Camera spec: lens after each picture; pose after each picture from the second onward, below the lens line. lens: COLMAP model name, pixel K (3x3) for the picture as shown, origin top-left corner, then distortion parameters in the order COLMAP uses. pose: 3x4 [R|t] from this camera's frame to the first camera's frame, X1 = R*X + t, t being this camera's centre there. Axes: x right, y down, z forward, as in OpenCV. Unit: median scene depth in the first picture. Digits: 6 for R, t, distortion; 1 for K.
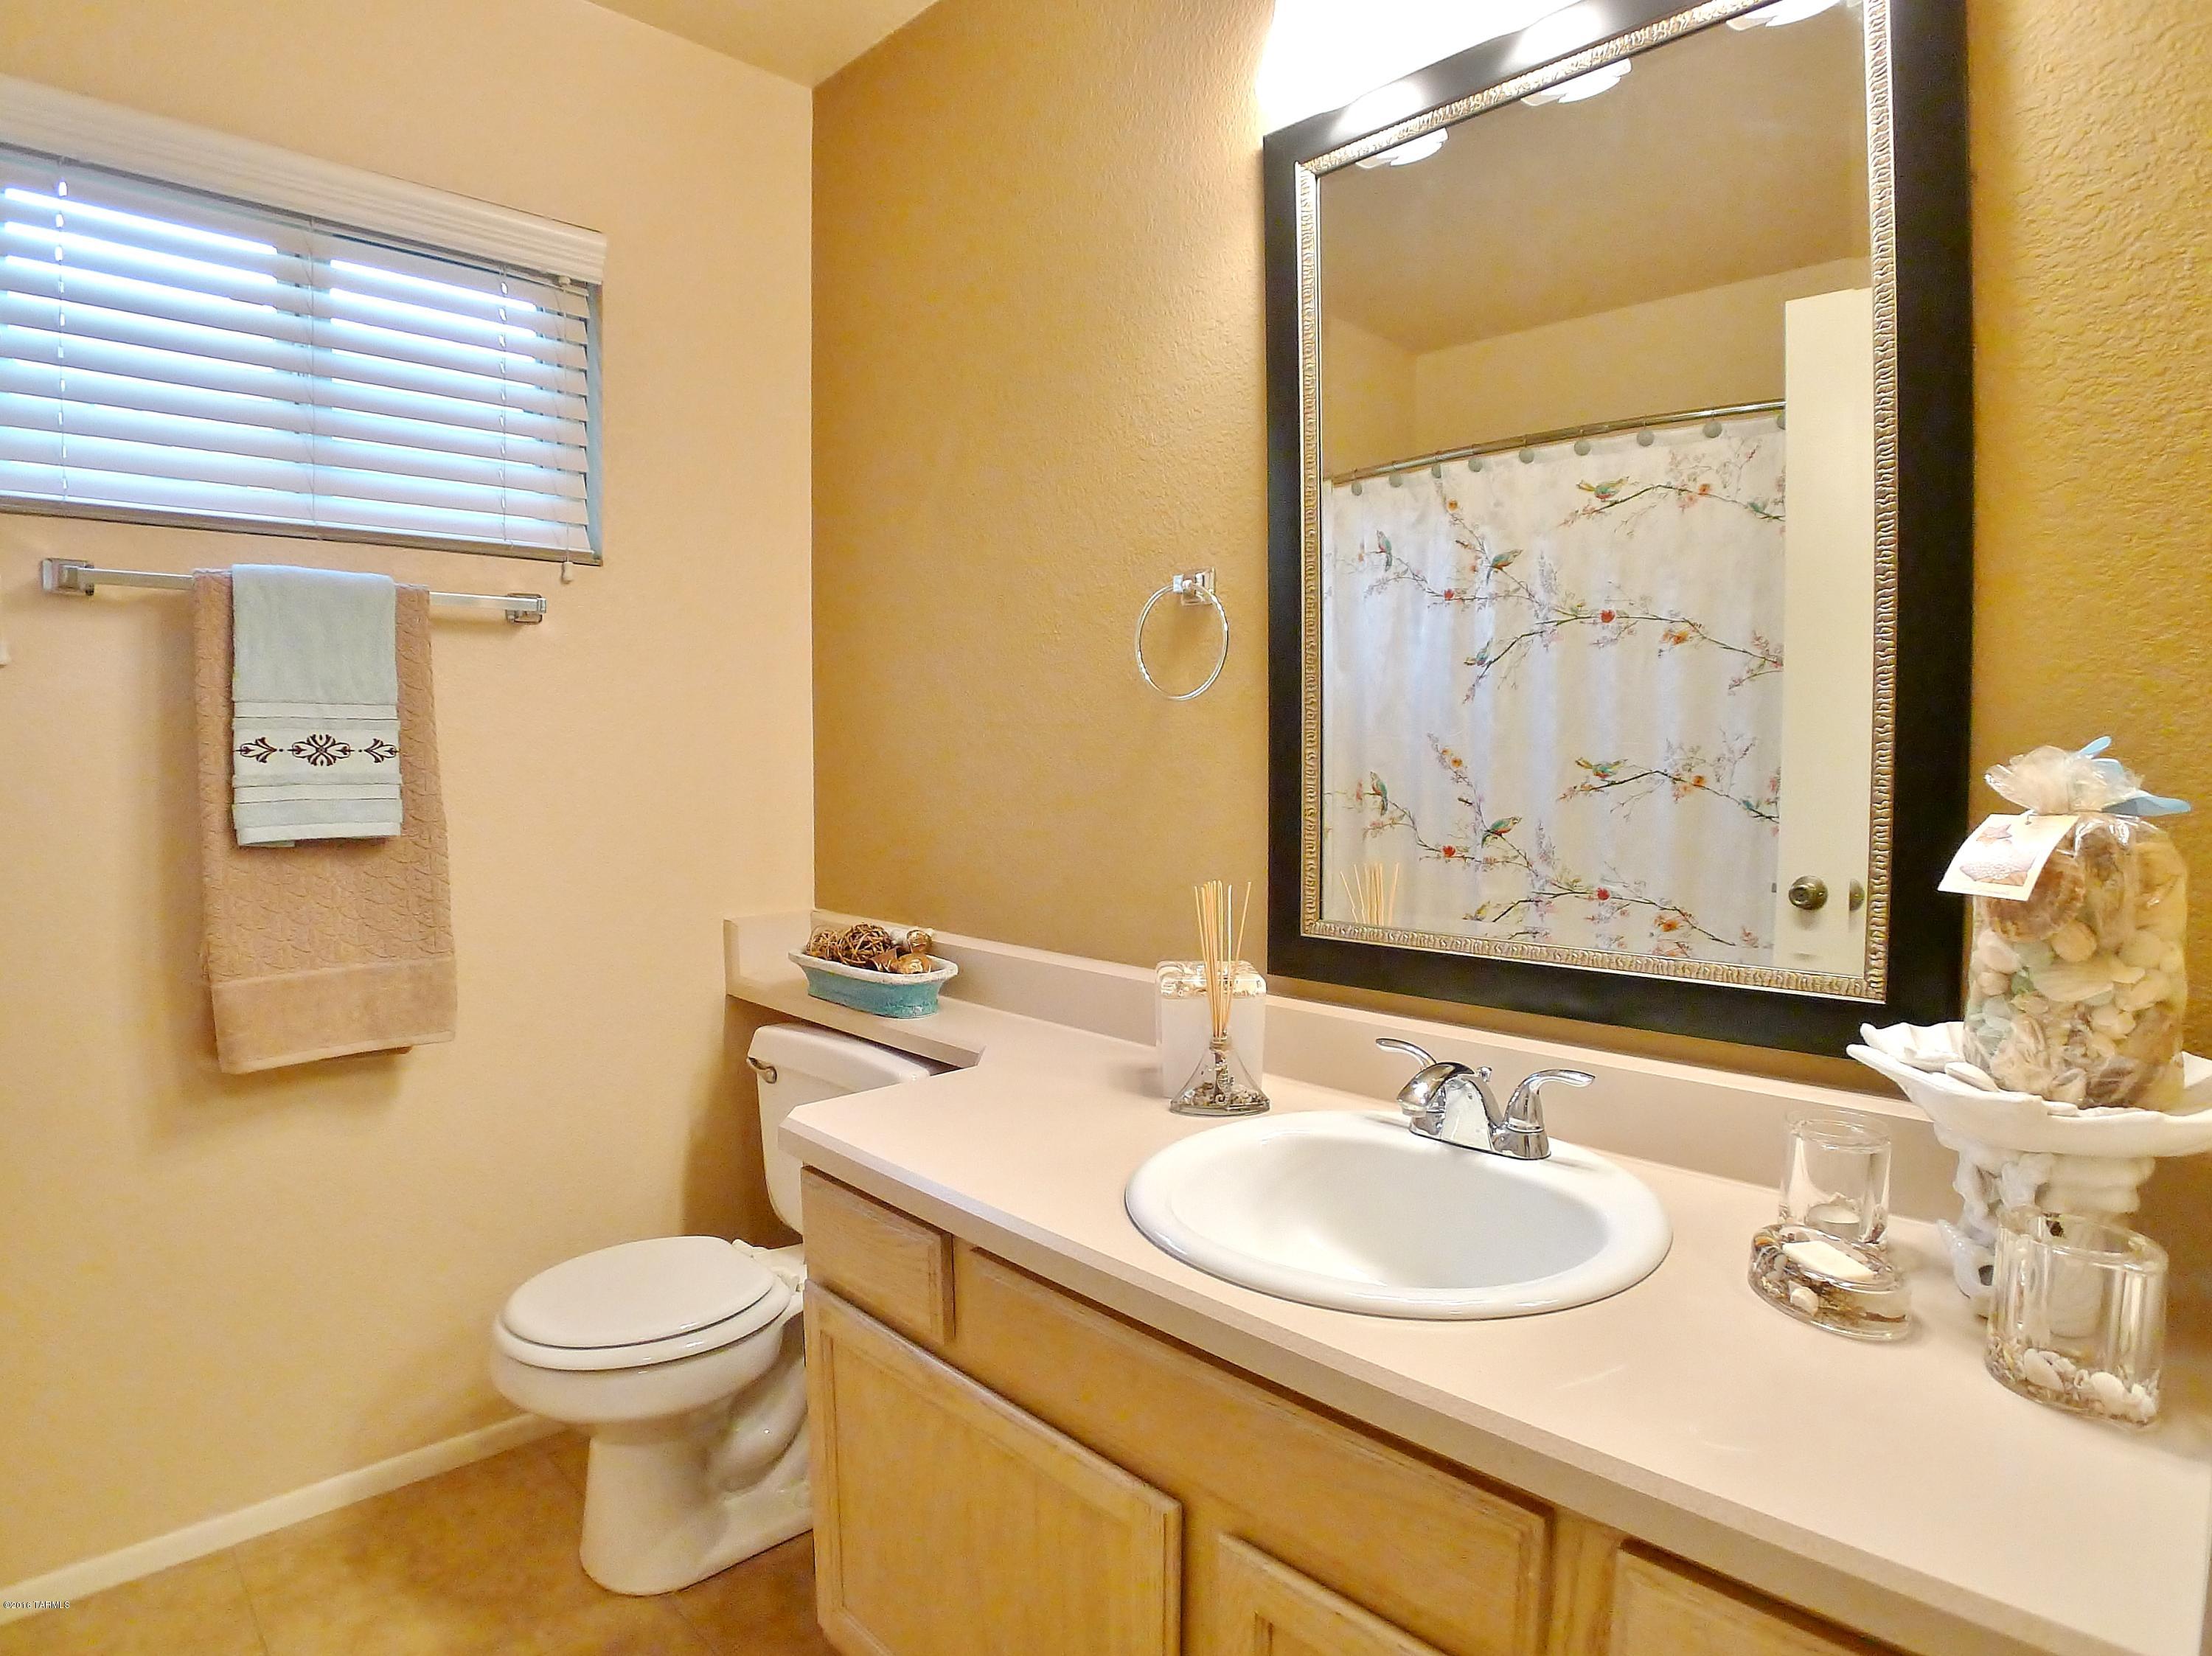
lens RADIAL K [[1217.1, 0, 1086.2], [0, 1217.1, 820.7], [0, 0, 1]] dist [-0.105642, 0.030905]
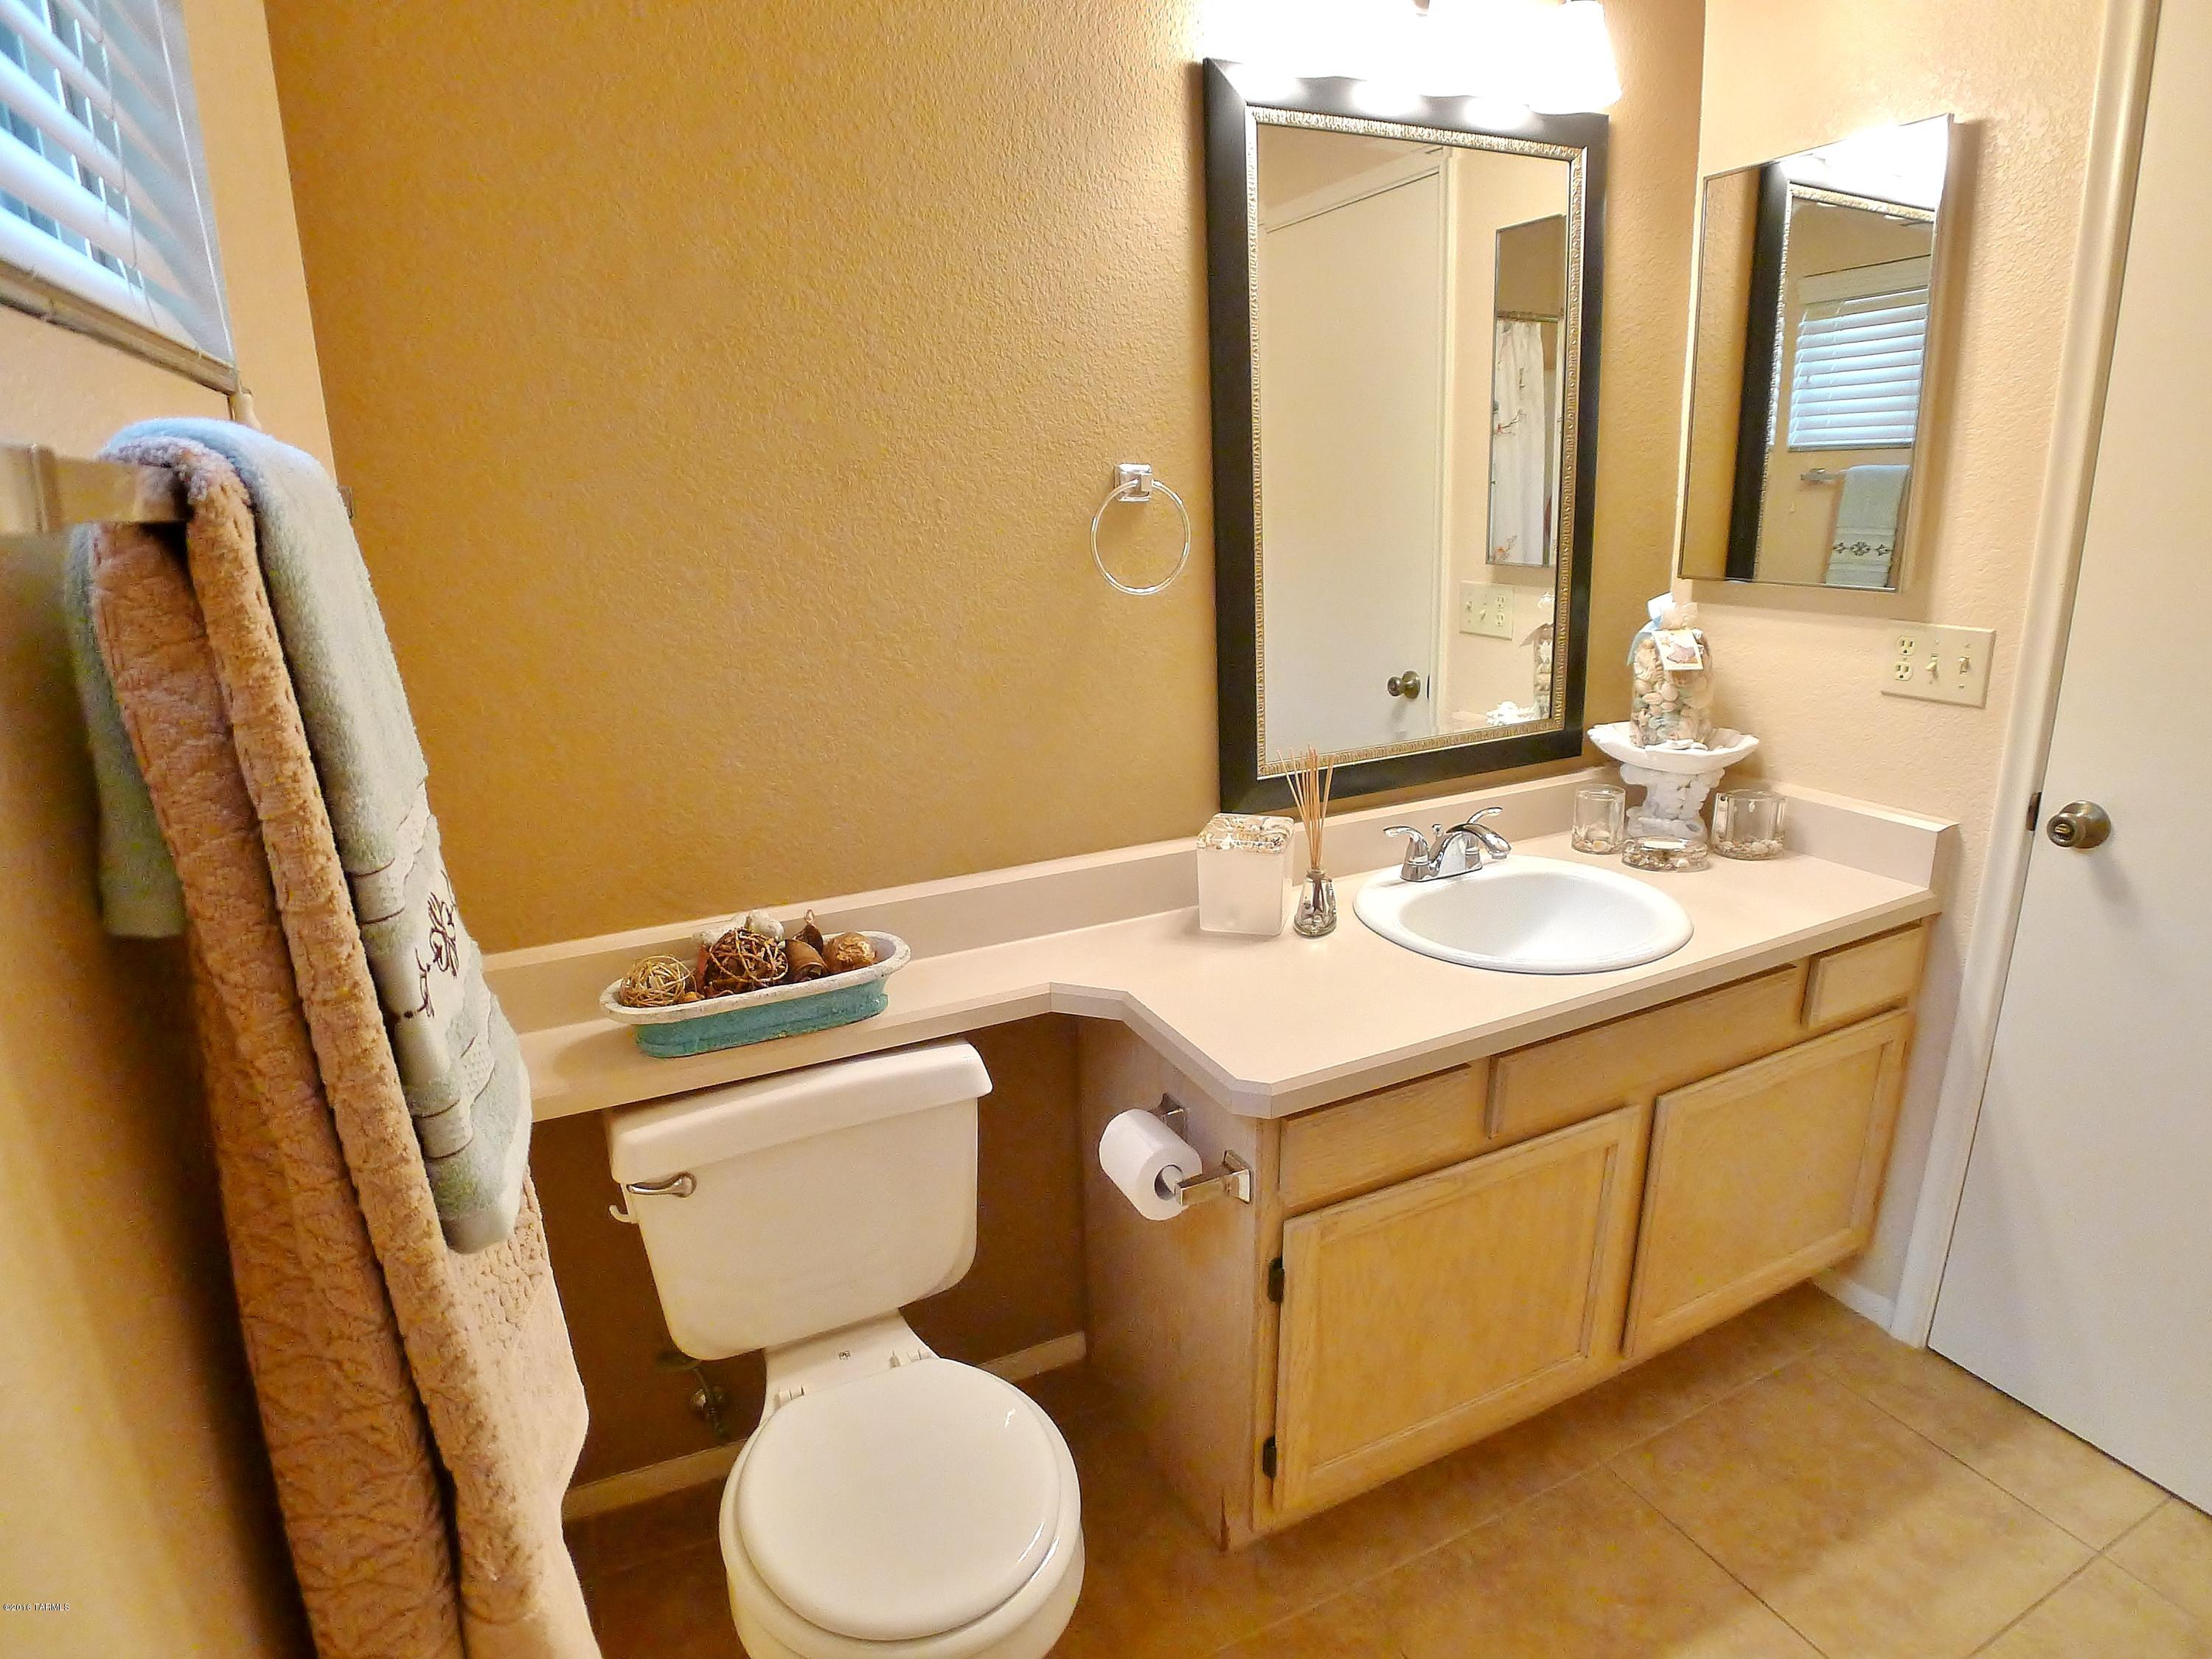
lens RADIAL K [[1203.6, 0, 1090.6], [0, 1203.6, 821.9], [0, 0, 1]] dist [-0.109479, 0.033417]
pose [[0.332243, -0.270503, 0.903572, -0.967923], [0.088953, 0.962709, 0.255498, -0.185924], [-0.938990, -0.004512, 0.343915, 0.709578]]
